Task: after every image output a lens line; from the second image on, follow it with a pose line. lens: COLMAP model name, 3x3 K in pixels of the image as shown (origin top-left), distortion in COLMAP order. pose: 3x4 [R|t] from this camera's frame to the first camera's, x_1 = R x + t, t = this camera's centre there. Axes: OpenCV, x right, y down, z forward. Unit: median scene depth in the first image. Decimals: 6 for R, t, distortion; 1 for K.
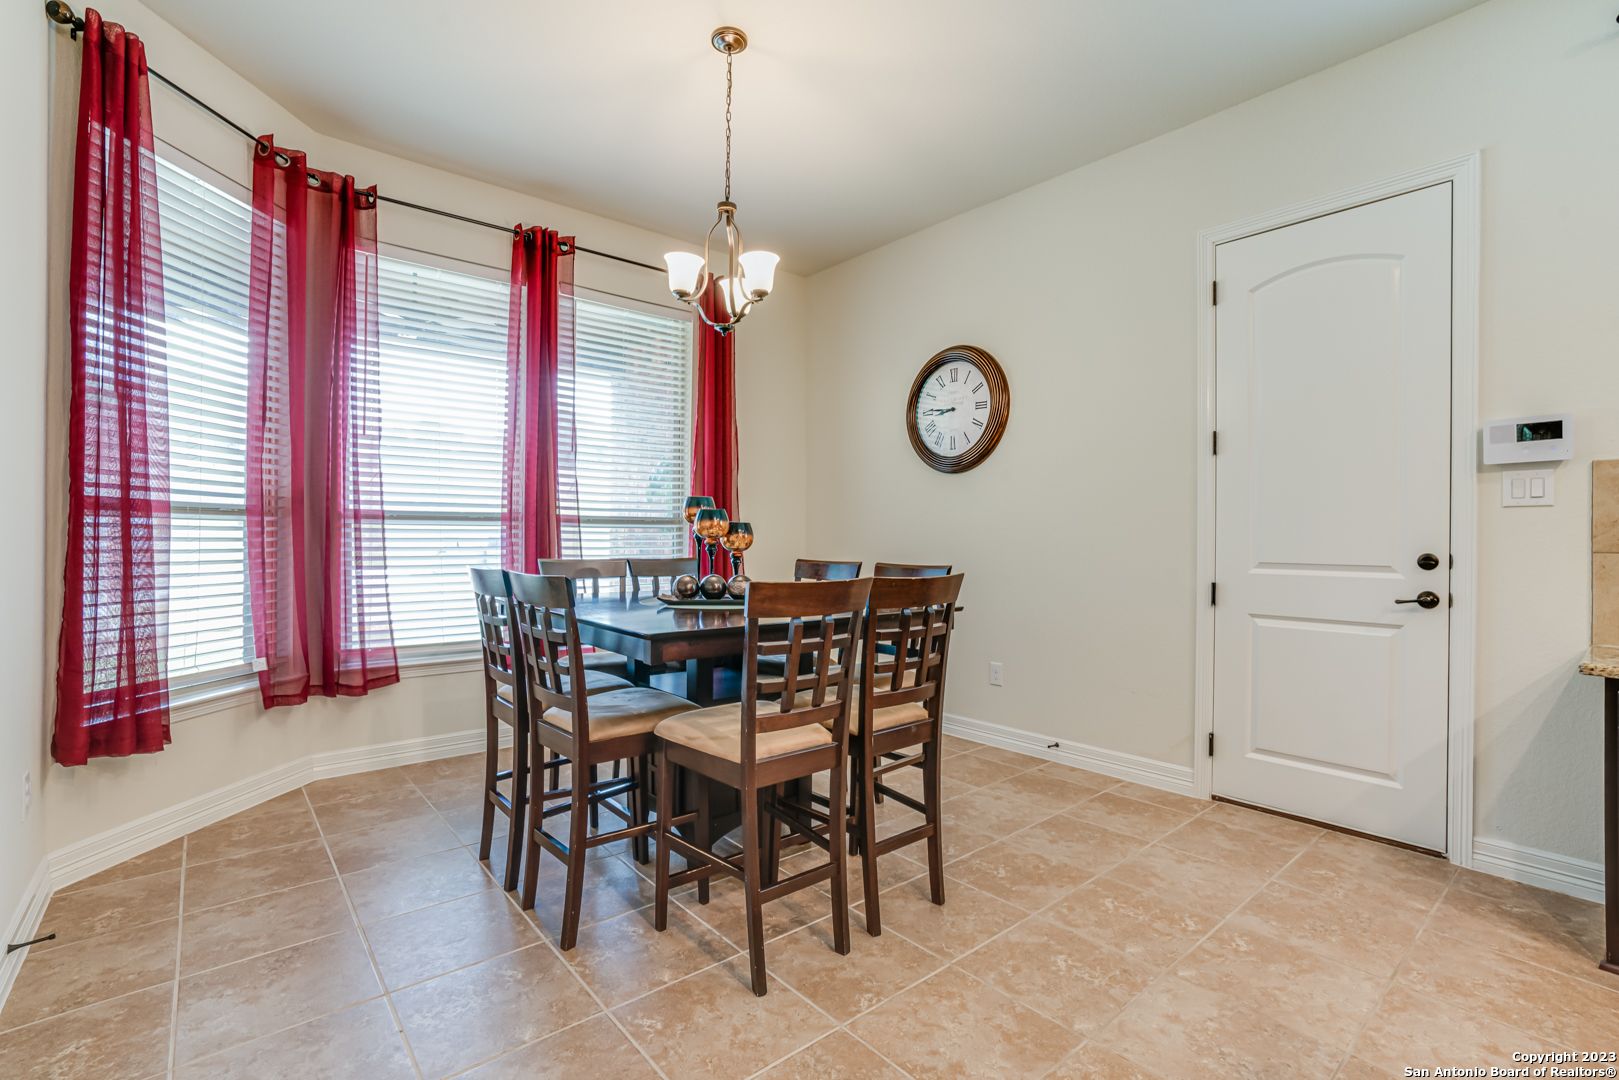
lens RADIAL K [[726.7, 0, 801.4], [0, 726.7, 531.4], [0, 0, 1]] dist [-0.008688, 0.002175]
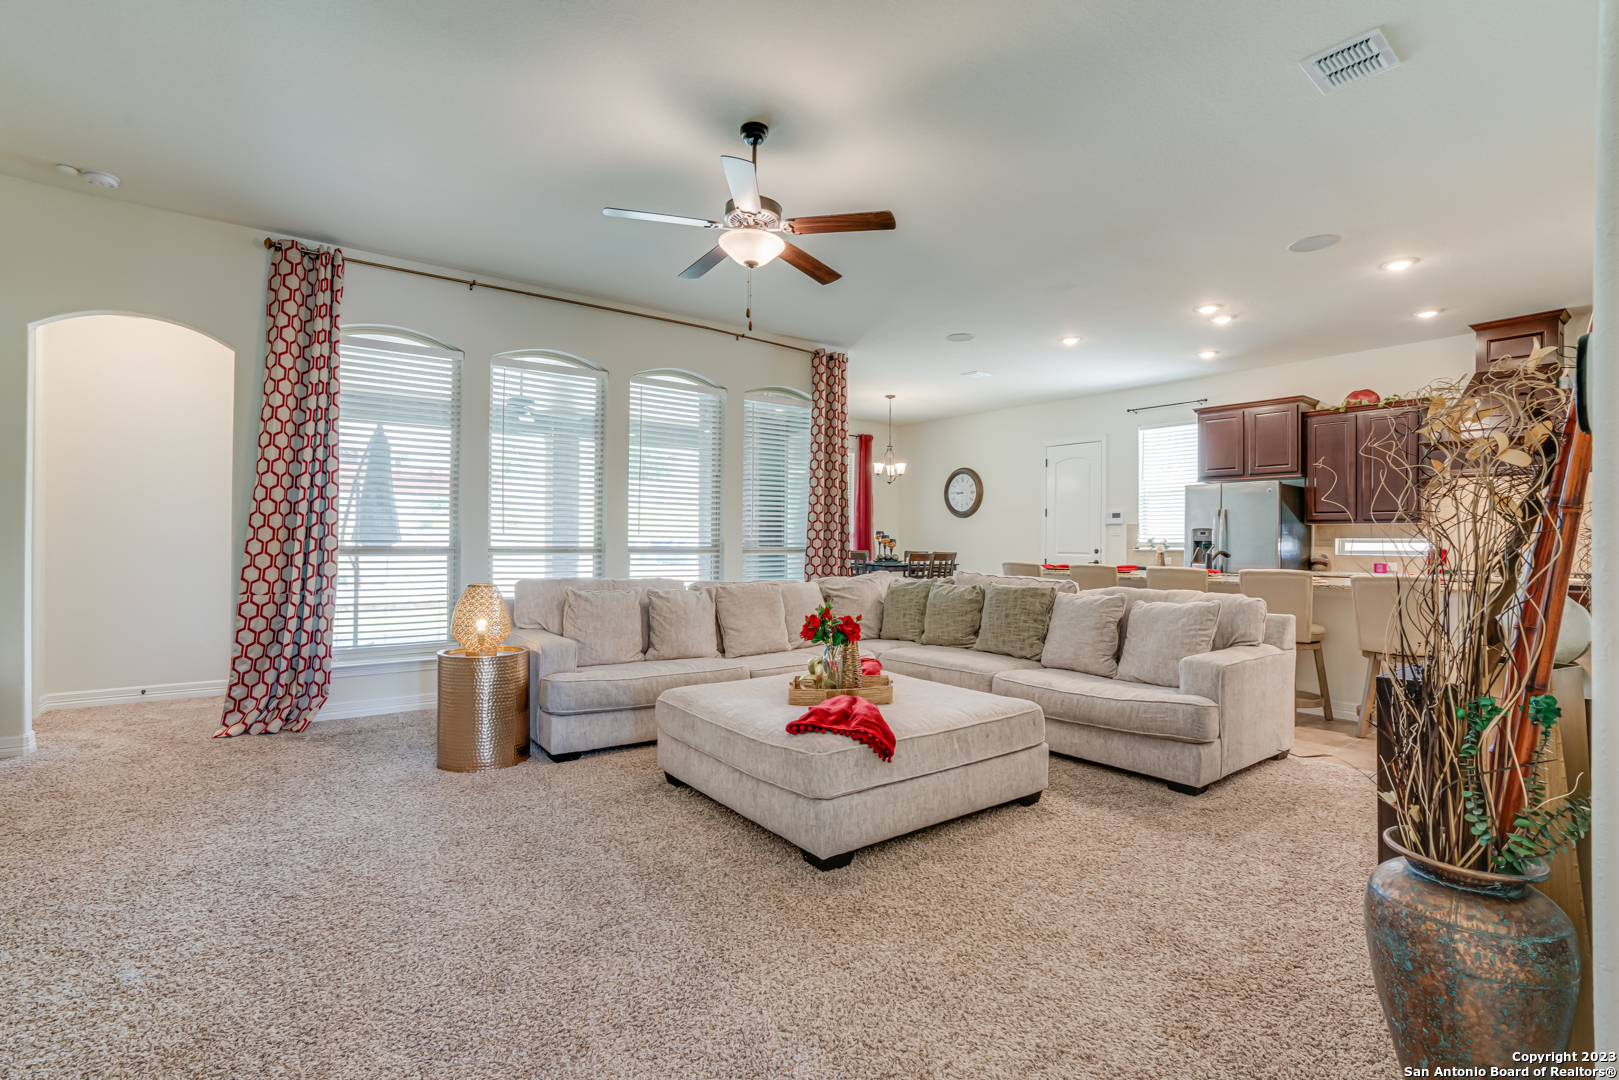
lens RADIAL K [[726.7, 0, 794.5], [0, 726.7, 535.3], [0, 0, 1]] dist [-0.008688, 0.002175]
pose [[0.998015, -0.000197, -0.062969, -0.264843], [0.000437, 0.999993, 0.003807, -0.036181], [0.062968, -0.003827, 0.998008, -1.926228]]
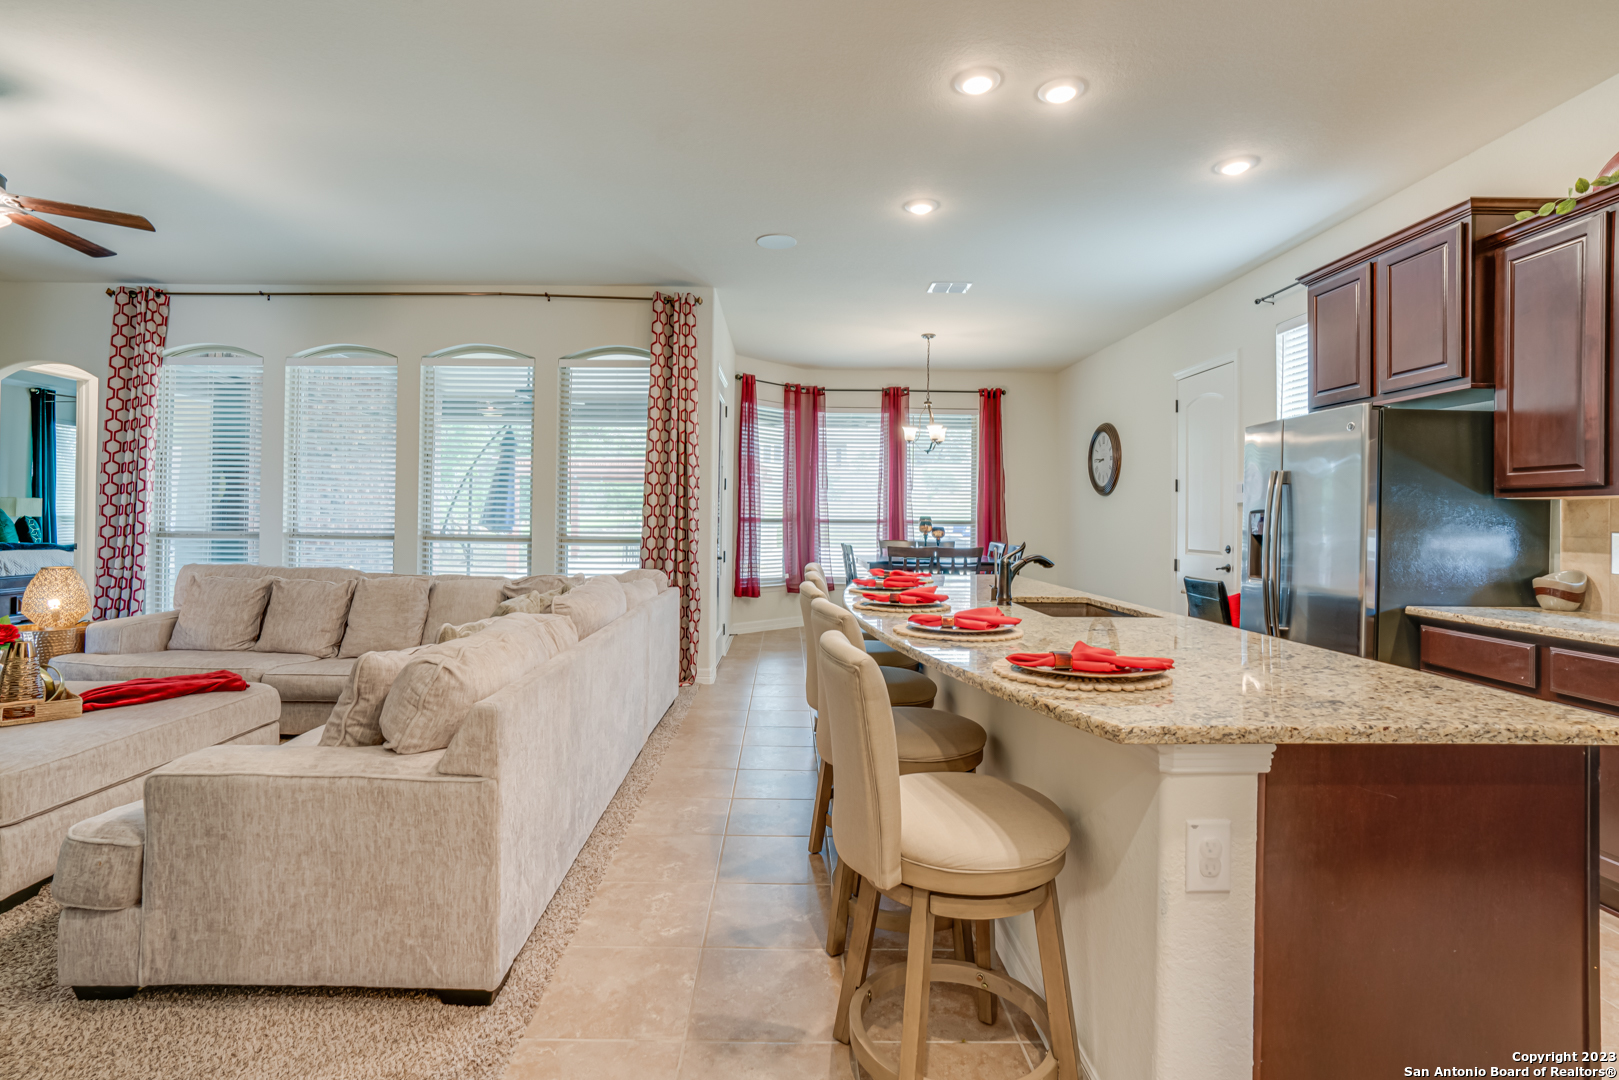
lens RADIAL K [[726.7, 0, 787.5], [0, 726.7, 526.7], [0, 0, 1]] dist [-0.008688, 0.002175]
pose [[0.771457, 0.007427, -0.636238, 0.915559], [0.001843, 0.999902, 0.013907, -0.039238], [0.636279, -0.011901, 0.771367, -1.019139]]
